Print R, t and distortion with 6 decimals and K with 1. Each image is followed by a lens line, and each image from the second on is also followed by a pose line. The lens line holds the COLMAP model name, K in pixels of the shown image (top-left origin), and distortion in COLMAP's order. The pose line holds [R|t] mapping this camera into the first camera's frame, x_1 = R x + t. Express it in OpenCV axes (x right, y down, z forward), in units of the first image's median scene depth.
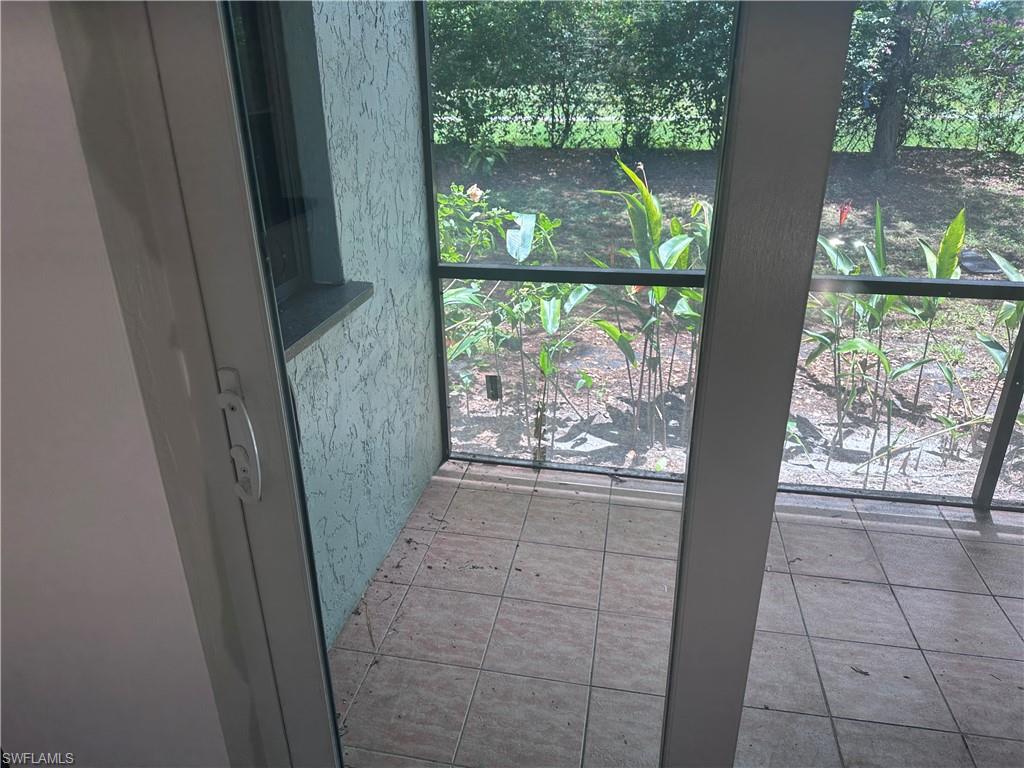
lens RADIAL K [[721.0, 0, 512.0], [0, 721.0, 384.0], [0, 0, 1]] dist [0.071614, -0.100251]
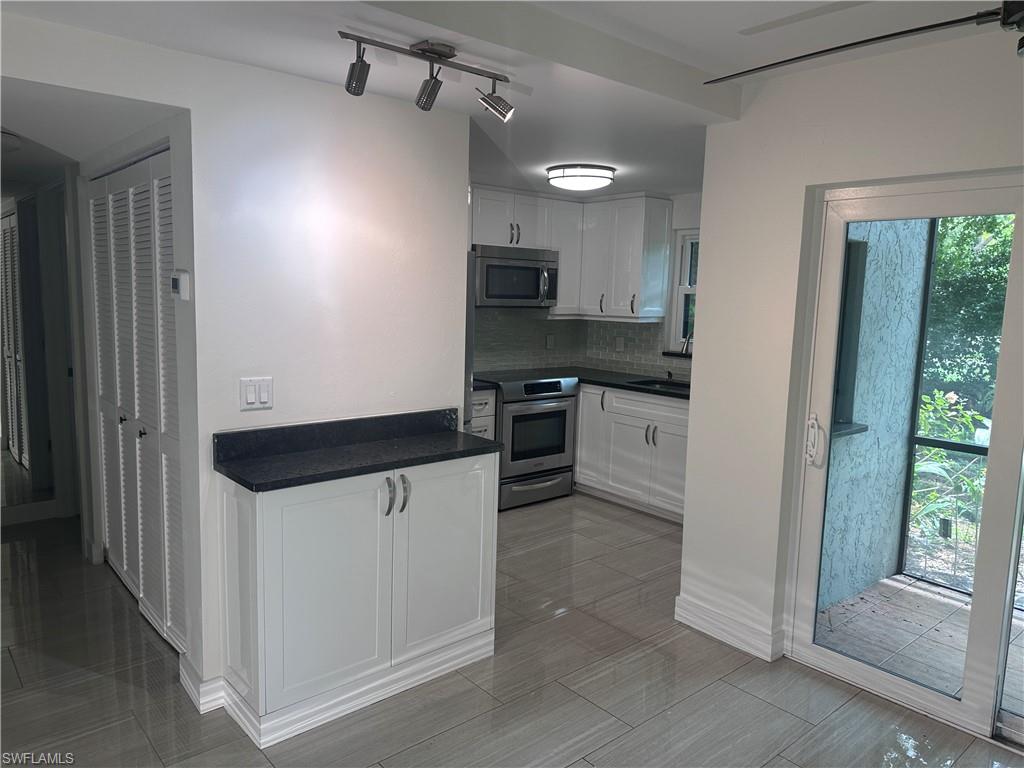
lens RADIAL K [[721.0, 0, 512.0], [0, 721.0, 384.0], [0, 0, 1]] dist [0.071614, -0.100251]
pose [[0.788631, 0.110554, -0.604847, 0.145068], [-0.283842, 0.938073, -0.198627, 0.275248], [0.545432, 0.328324, 0.771173, -0.687790]]
